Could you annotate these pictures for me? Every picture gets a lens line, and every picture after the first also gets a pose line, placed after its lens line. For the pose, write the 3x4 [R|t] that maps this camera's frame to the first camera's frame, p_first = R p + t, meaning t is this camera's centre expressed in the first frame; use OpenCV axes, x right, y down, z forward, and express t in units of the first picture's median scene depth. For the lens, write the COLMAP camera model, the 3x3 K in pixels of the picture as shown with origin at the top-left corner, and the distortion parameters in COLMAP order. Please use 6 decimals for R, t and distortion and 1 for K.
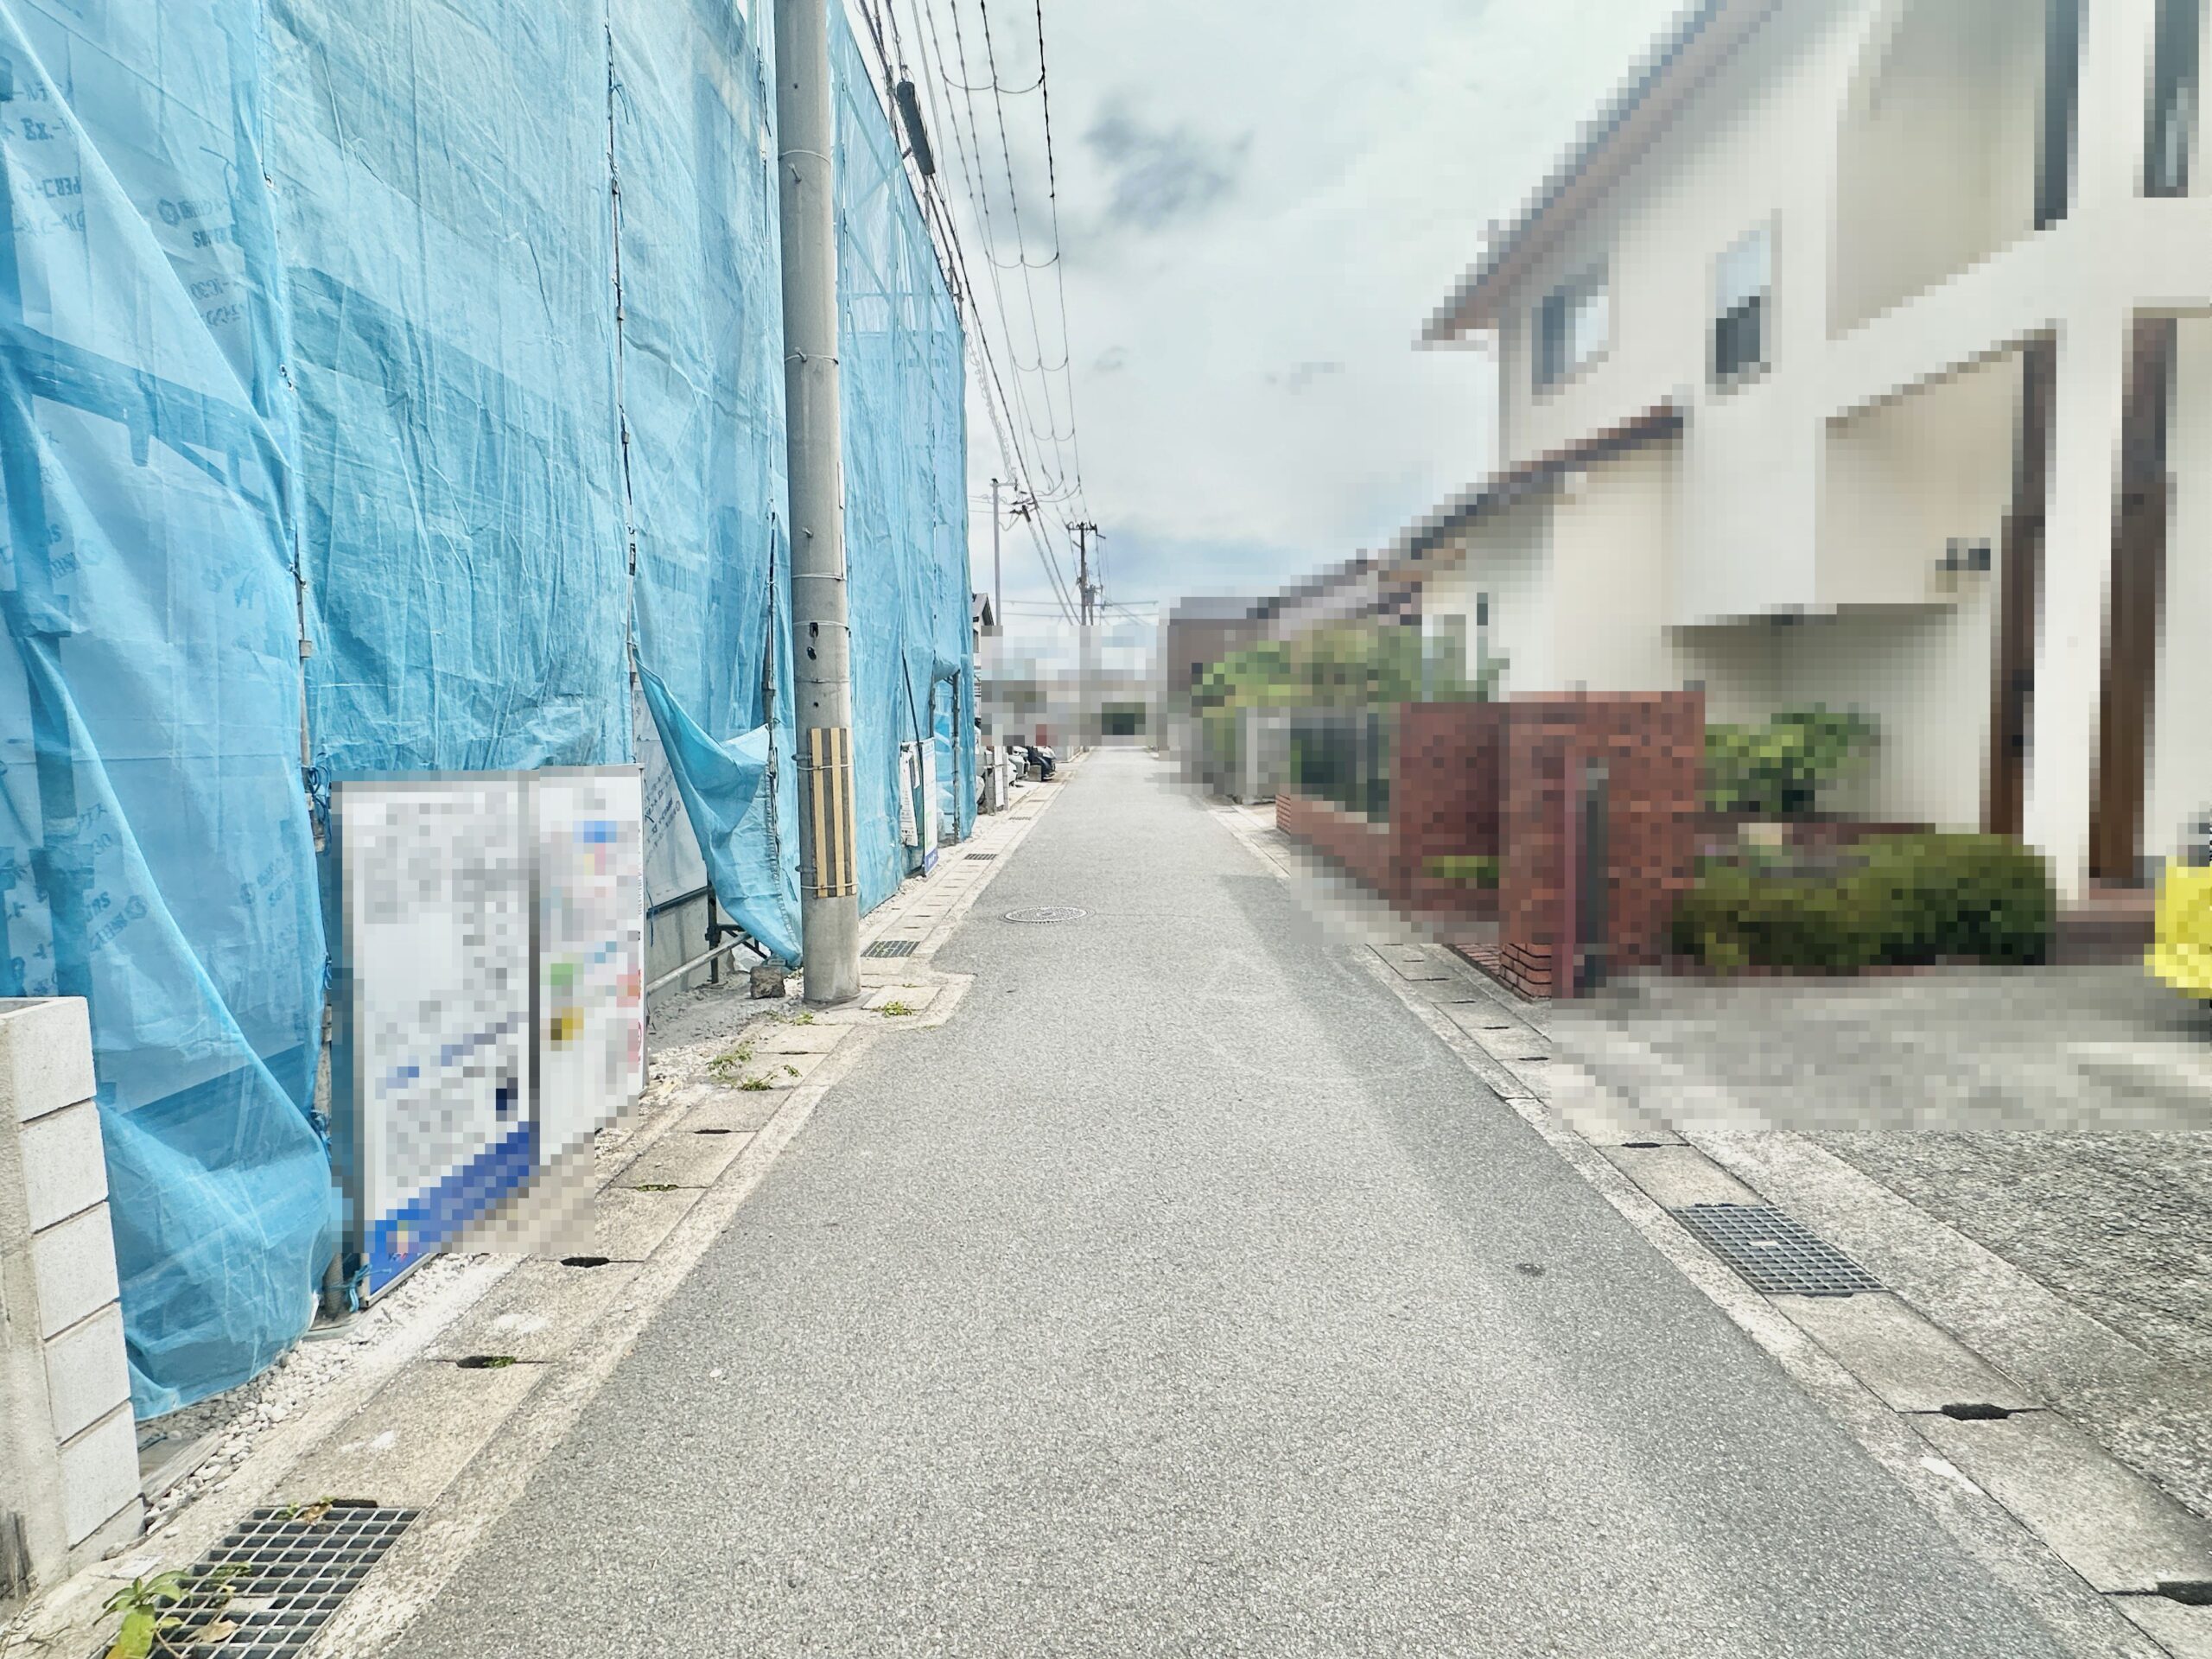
lens RADIAL K [[1071.0, 0, 1106.7], [0, 1071.0, 824.7], [0, 0, 1]] dist [-0.003796, 0.000844]
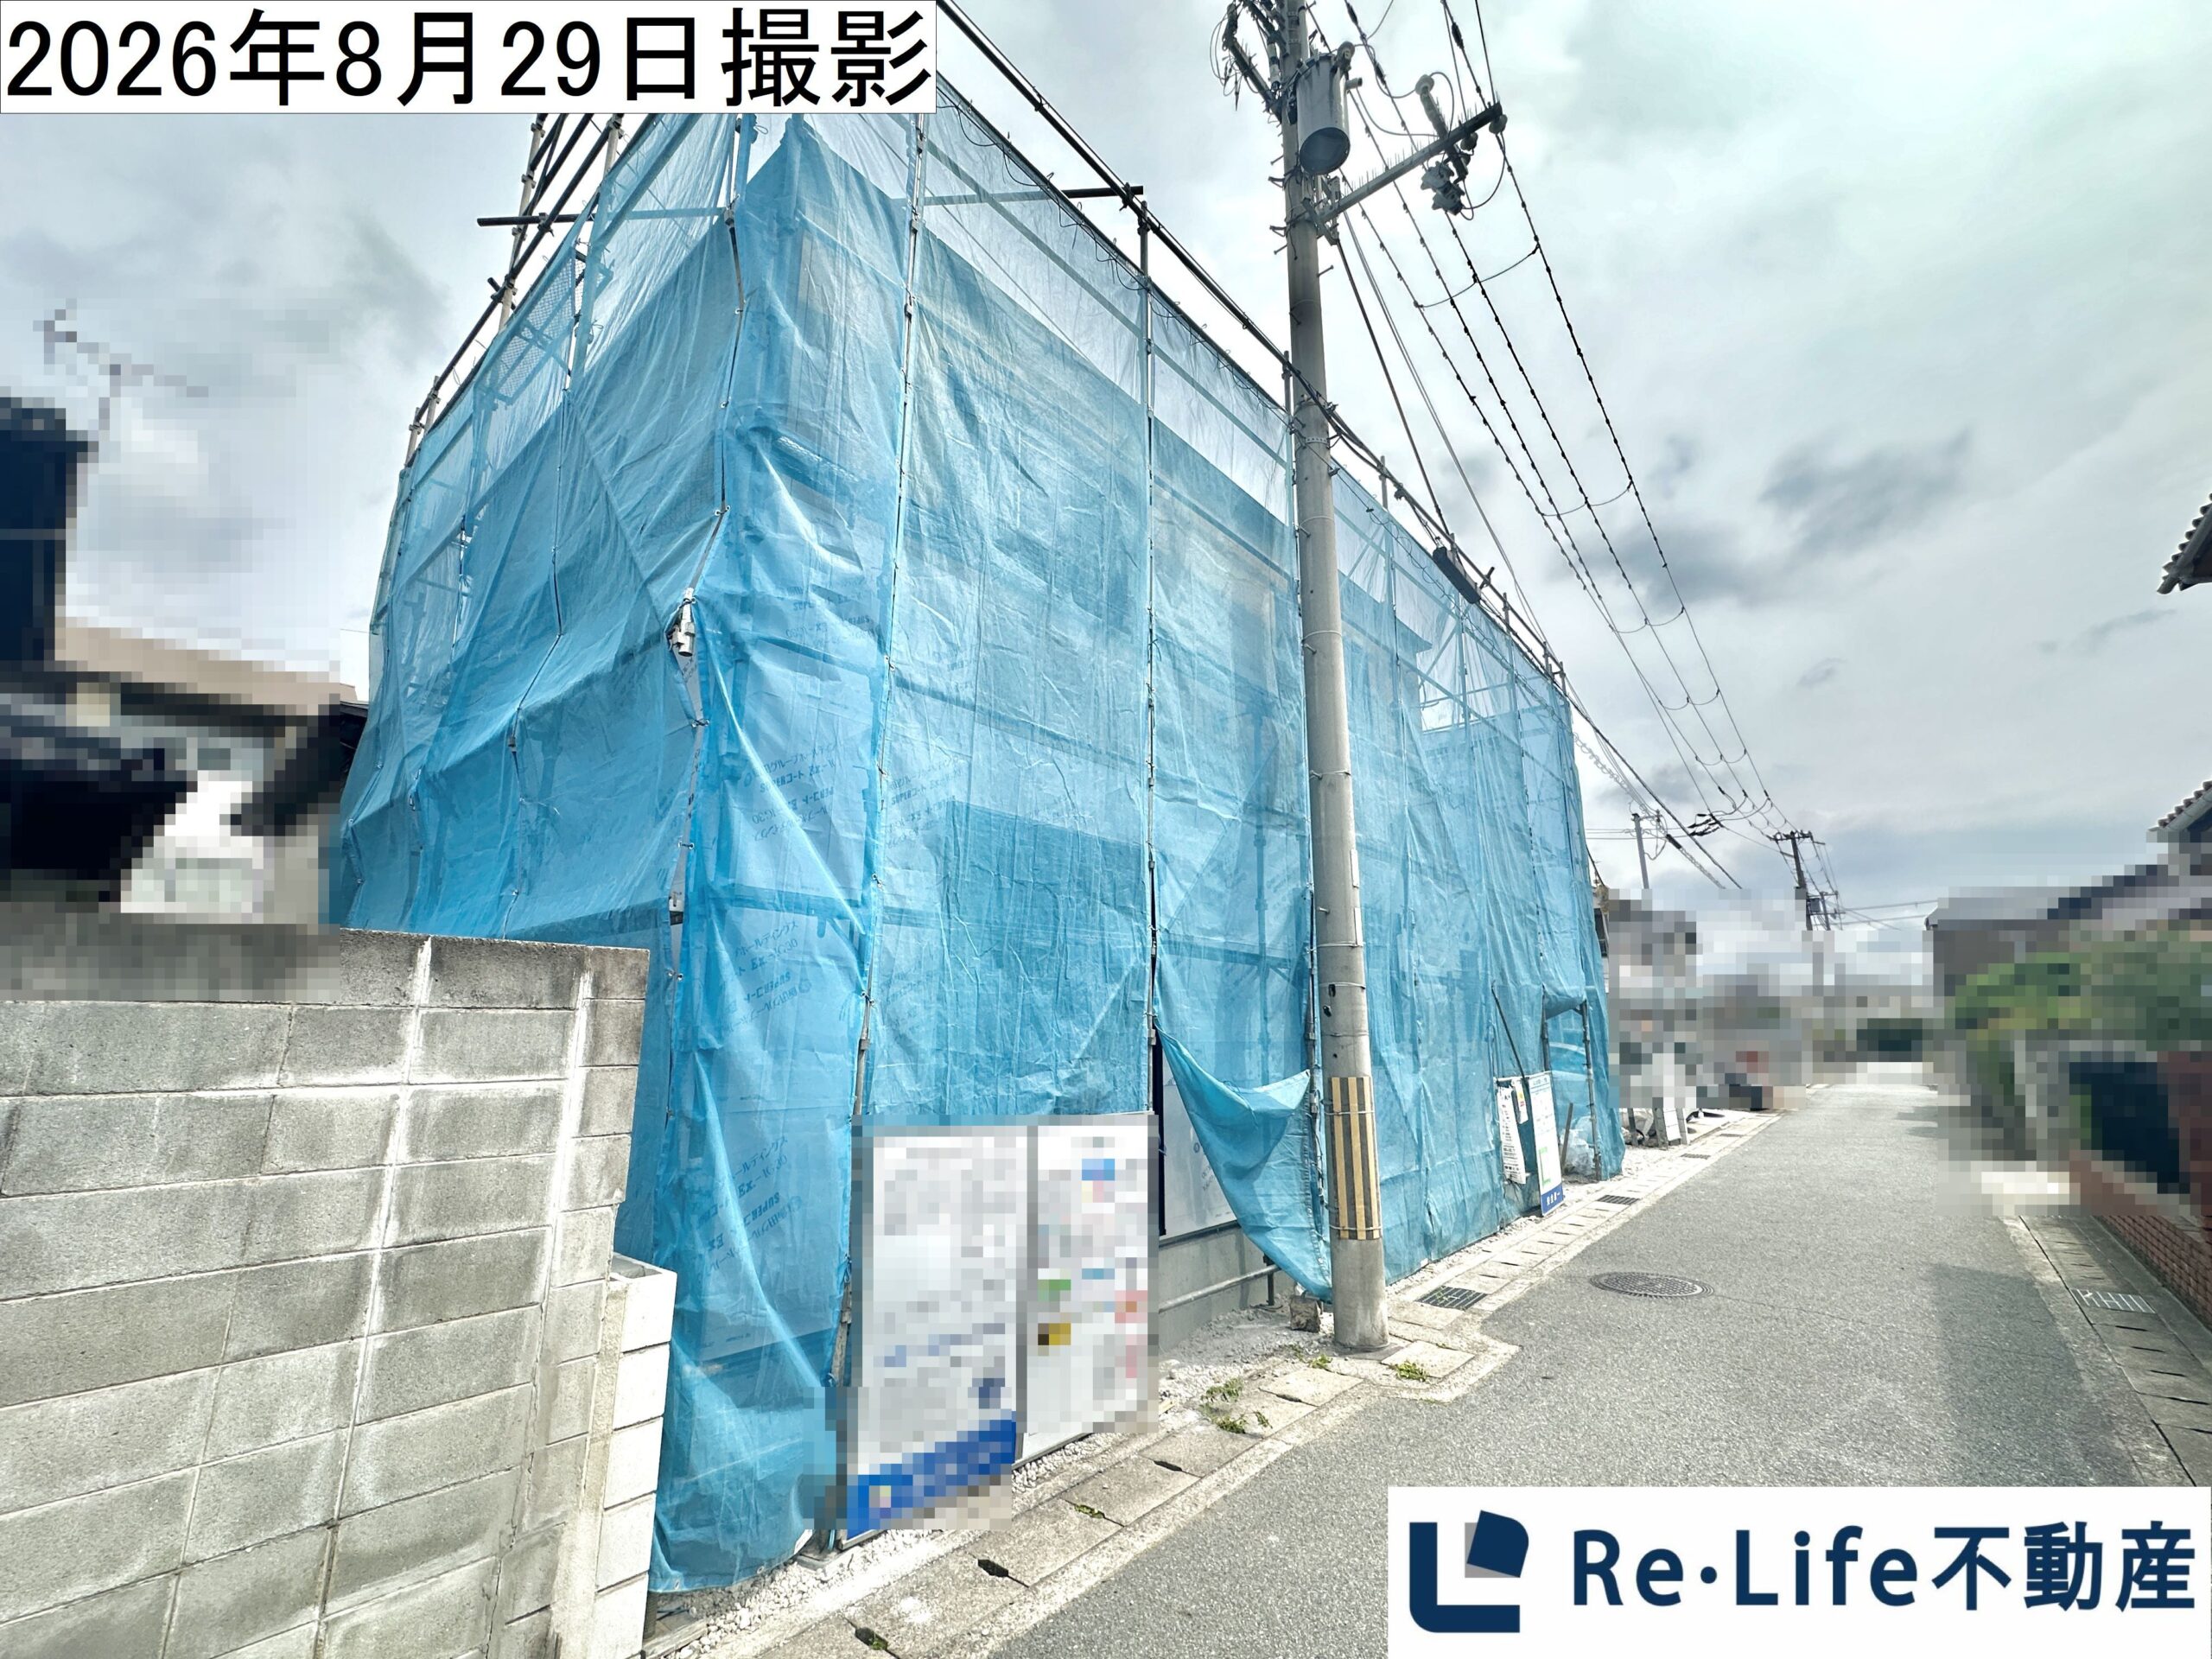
lens RADIAL K [[902.5, 0, 1110.4], [0, 902.5, 826.8], [0, 0, 1]] dist [-0.001138, 0.000229]
pose [[0.766892, -0.138459, -0.626663, 0.291067], [-0.066847, 0.953906, -0.292567, -0.074021], [0.638286, 0.266258, 0.722287, 0.124088]]
